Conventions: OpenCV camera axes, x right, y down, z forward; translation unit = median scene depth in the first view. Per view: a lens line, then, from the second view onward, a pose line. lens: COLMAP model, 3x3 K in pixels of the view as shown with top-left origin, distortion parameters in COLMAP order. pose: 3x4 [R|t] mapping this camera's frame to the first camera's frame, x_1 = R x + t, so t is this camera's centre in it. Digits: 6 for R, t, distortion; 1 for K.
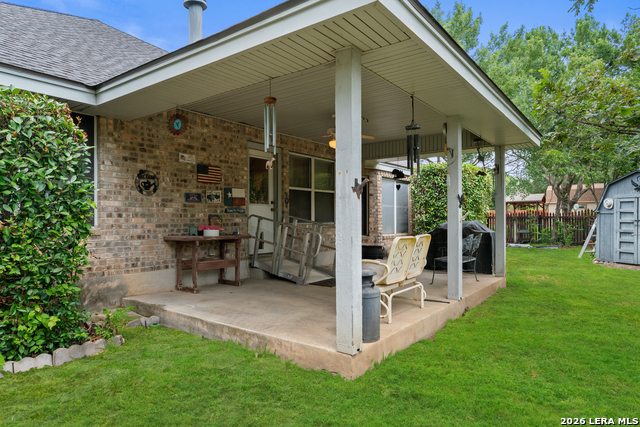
lens RADIAL K [[406.8, 0, 320.0], [0, 406.8, 213.5], [0, 0, 1]] dist [0.000909, 0.000469]
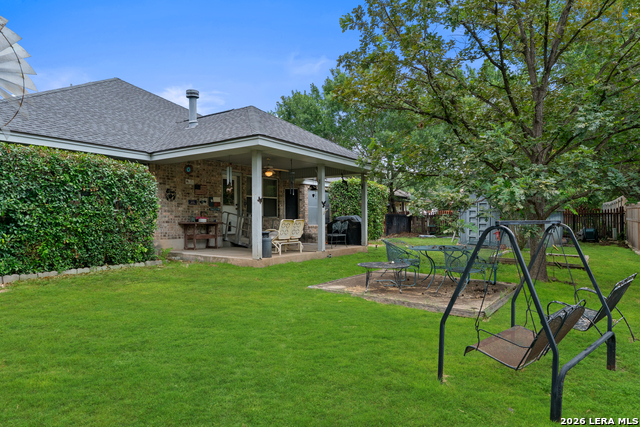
lens RADIAL K [[406.8, 0, 320.0], [0, 406.8, 213.5], [0, 0, 1]] dist [0.000909, 0.000469]
pose [[0.998857, -0.000365, 0.047800, 0.196235], [0.000436, 0.999999, -0.001489, 0.016982], [-0.047799, 0.001508, 0.998856, -0.945846]]
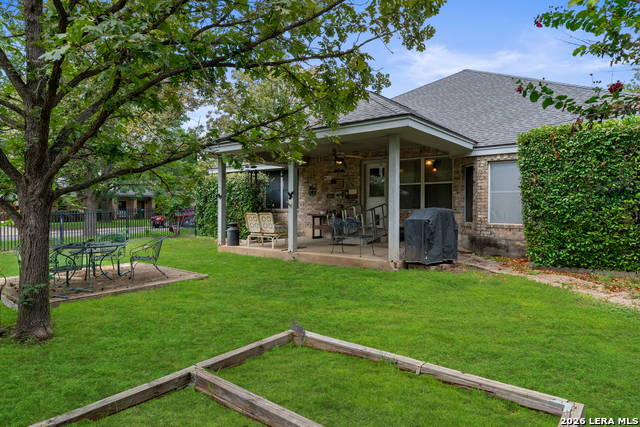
lens RADIAL K [[385.1, 0, 297.6], [0, 385.1, 211.9], [0, 0, 1]] dist [0.000261, -0.000018]
pose [[-0.056477, 0.011712, -0.998335, 1.712303], [0.010786, 0.999880, 0.011120, 0.019823], [0.998346, -0.010140, -0.056596, 0.951410]]
